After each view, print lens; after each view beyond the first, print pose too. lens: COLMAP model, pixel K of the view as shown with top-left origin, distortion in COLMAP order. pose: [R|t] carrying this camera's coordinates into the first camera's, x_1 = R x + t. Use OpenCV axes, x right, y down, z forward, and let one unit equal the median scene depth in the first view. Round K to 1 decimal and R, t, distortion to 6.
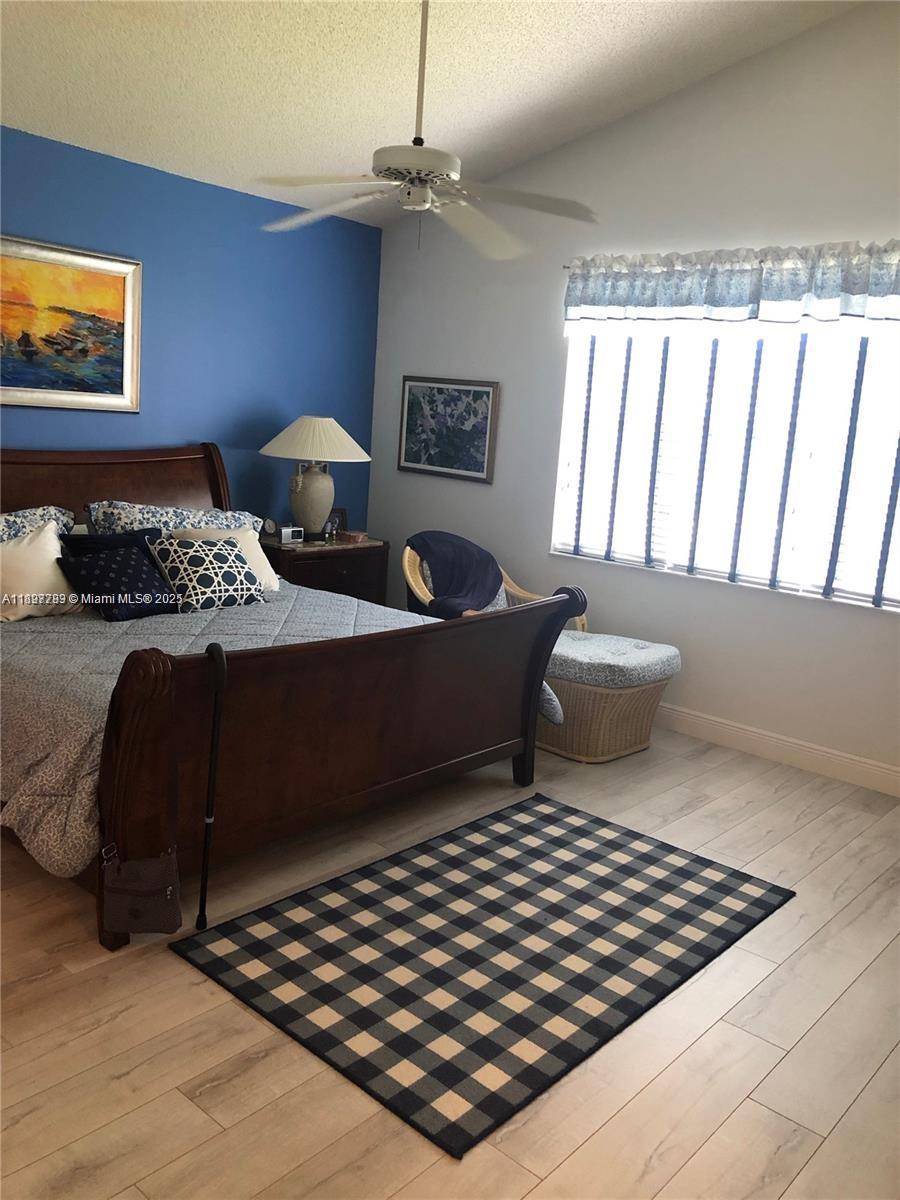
lens RADIAL K [[993.7, 0, 452.9], [0, 993.7, 600.4], [0, 0, 1]] dist [0.019232, -0.013668]
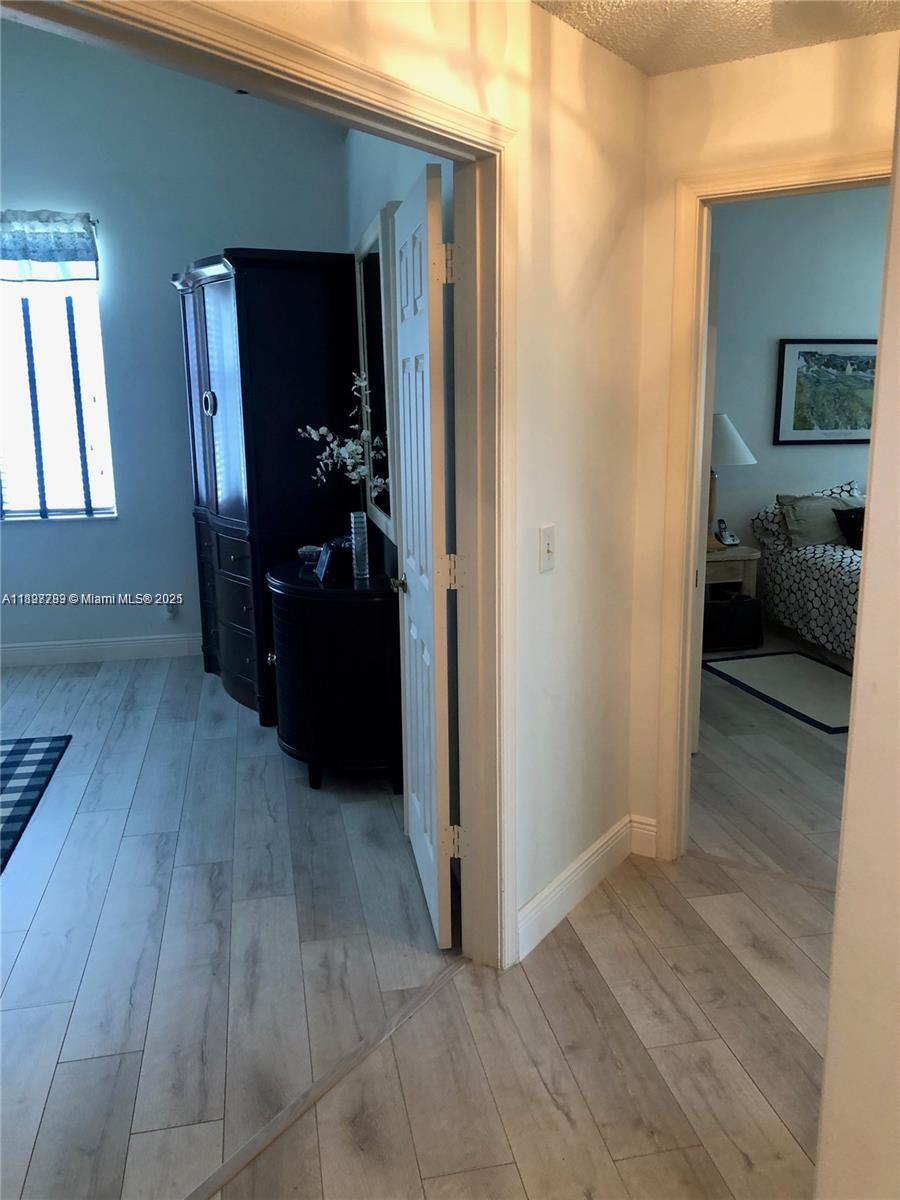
lens RADIAL K [[993.7, 0, 450.1], [0, 993.7, 599.9], [0, 0, 1]] dist [0.019232, -0.013668]
pose [[0.595691, -0.231515, 0.769125, -0.245748], [0.201687, 0.969994, 0.135771, 0.037904], [-0.777479, 0.074245, 0.624511, -0.152131]]
